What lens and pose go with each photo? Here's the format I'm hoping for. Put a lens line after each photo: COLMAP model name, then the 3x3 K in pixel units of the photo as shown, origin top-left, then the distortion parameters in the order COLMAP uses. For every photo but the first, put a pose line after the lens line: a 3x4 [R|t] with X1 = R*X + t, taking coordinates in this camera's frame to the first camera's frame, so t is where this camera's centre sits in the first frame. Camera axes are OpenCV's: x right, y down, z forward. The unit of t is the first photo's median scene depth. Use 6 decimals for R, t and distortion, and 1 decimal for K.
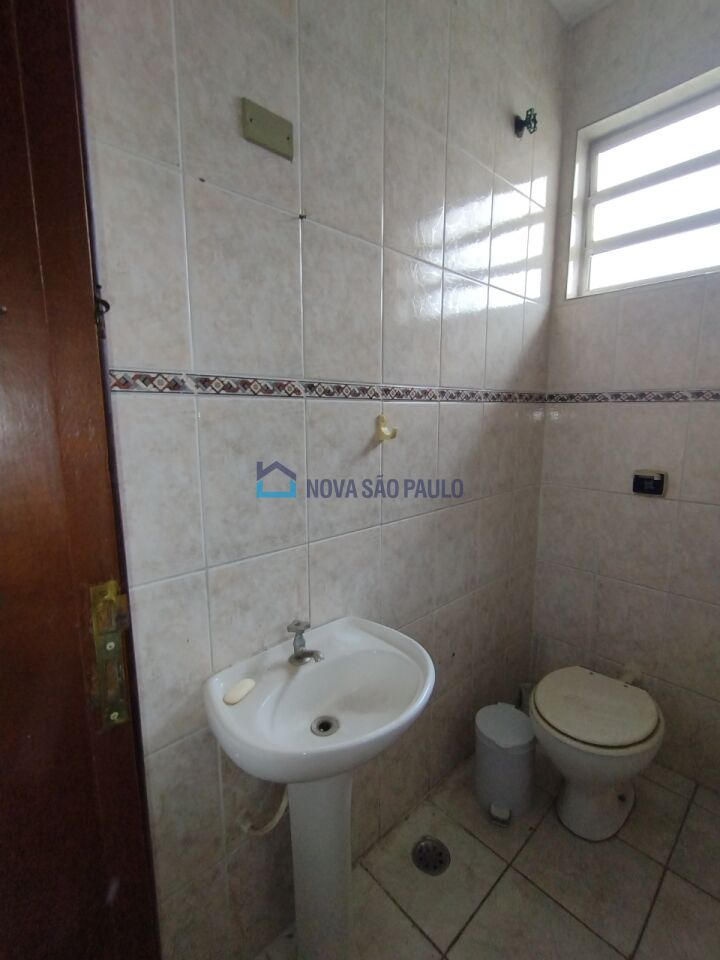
lens RADIAL K [[434.2, 0, 365.8], [0, 434.2, 481.0], [0, 0, 1]] dist [-0.001024, 0.000904]
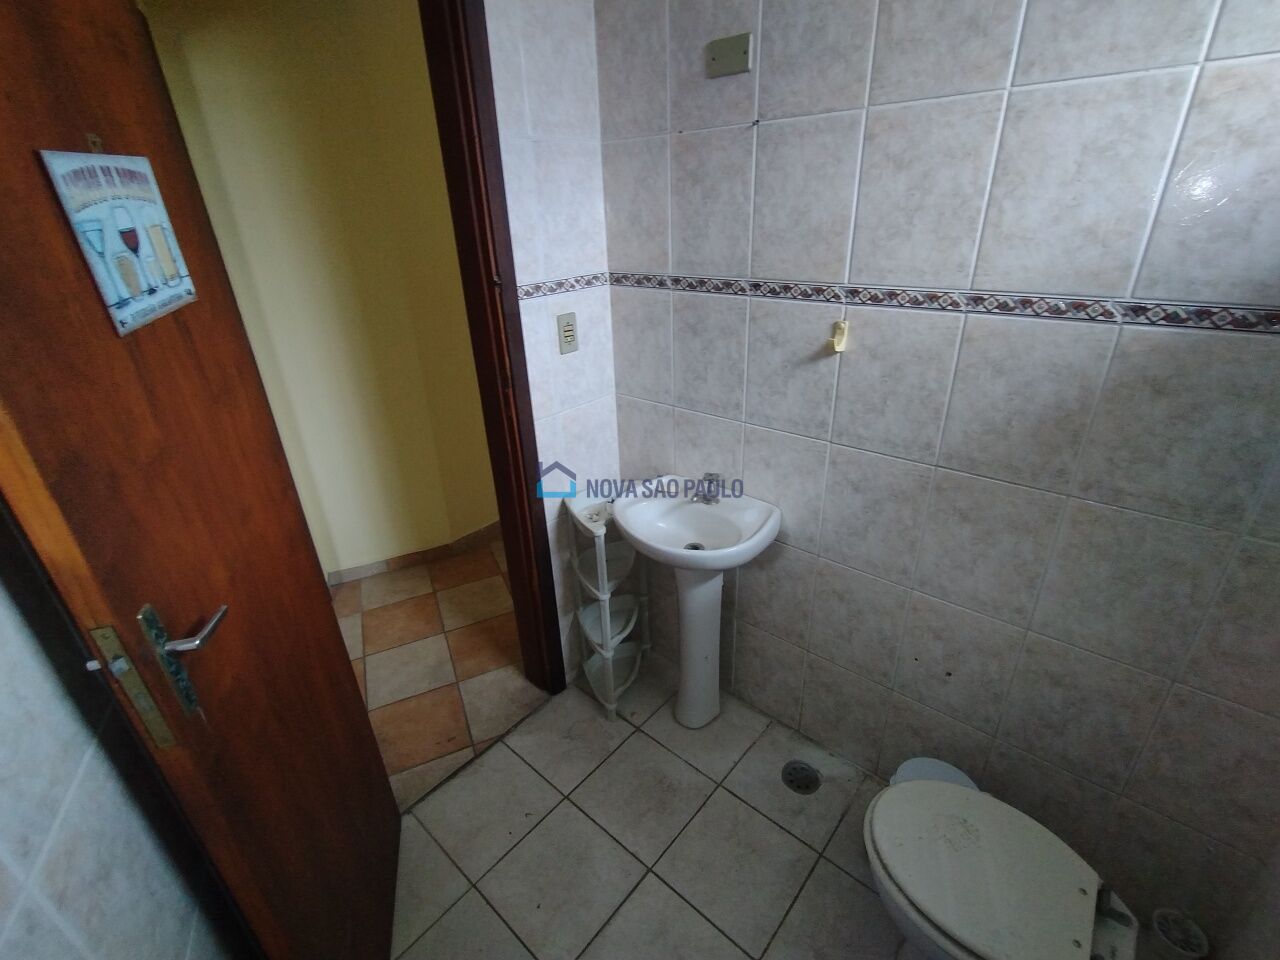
lens RADIAL K [[578.9, 0, 637.9], [0, 578.9, 477.2], [0, 0, 1]] dist [-0.001024, 0.000904]
pose [[0.097933, 0.422414, -0.901097, 1.014522], [-0.120977, 0.903787, 0.410527, -0.256097], [0.987813, 0.068808, 0.139613, 0.397582]]
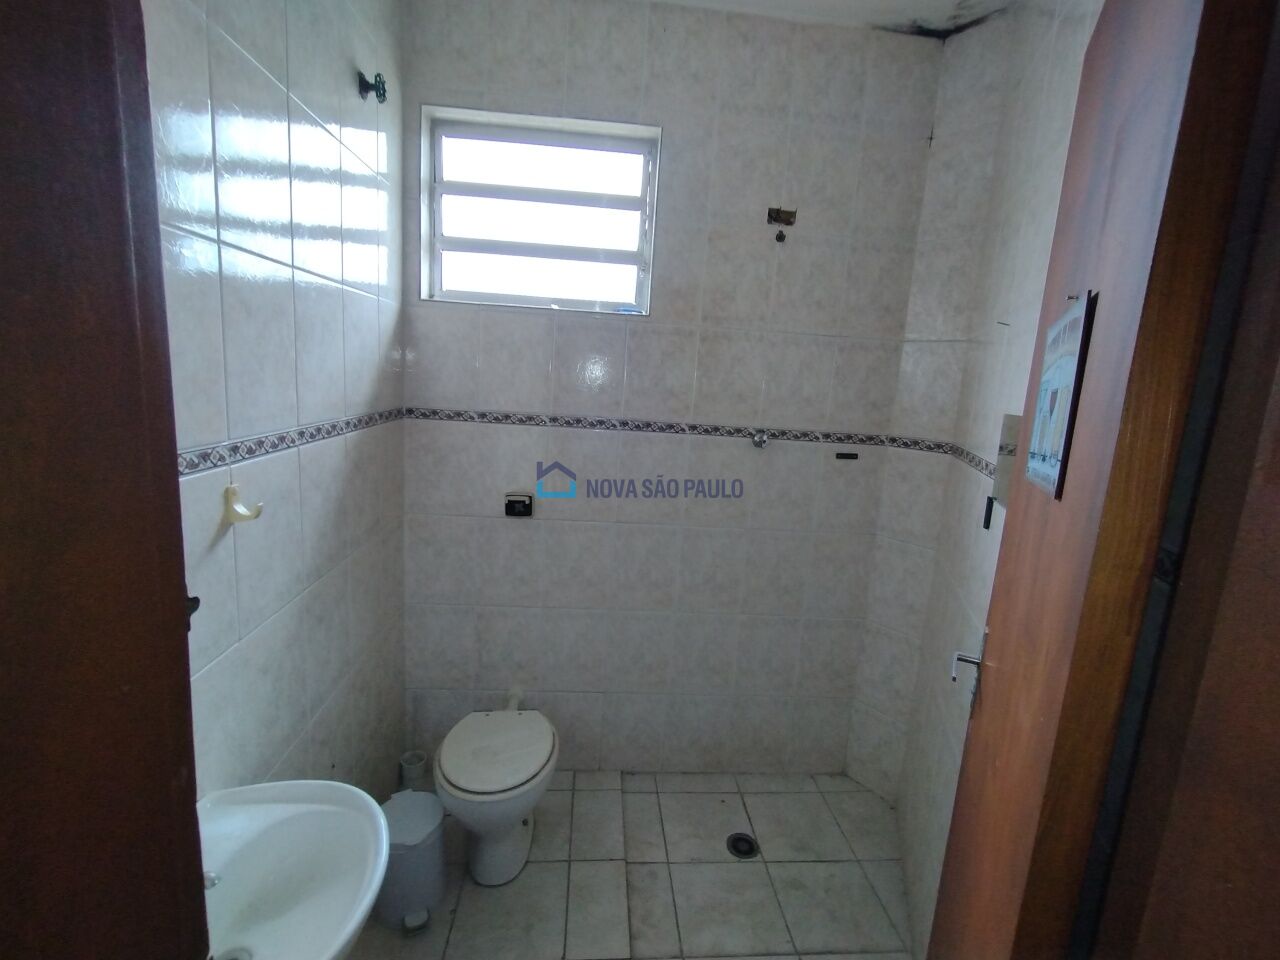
lens RADIAL K [[578.9, 0, 639.7], [0, 578.9, 477.6], [0, 0, 1]] dist [-0.001024, 0.000904]
pose [[0.626587, -0.097457, 0.773234, -0.226394], [0.059682, 0.995237, 0.077076, -0.170108], [-0.777063, -0.002147, 0.629419, -0.054833]]
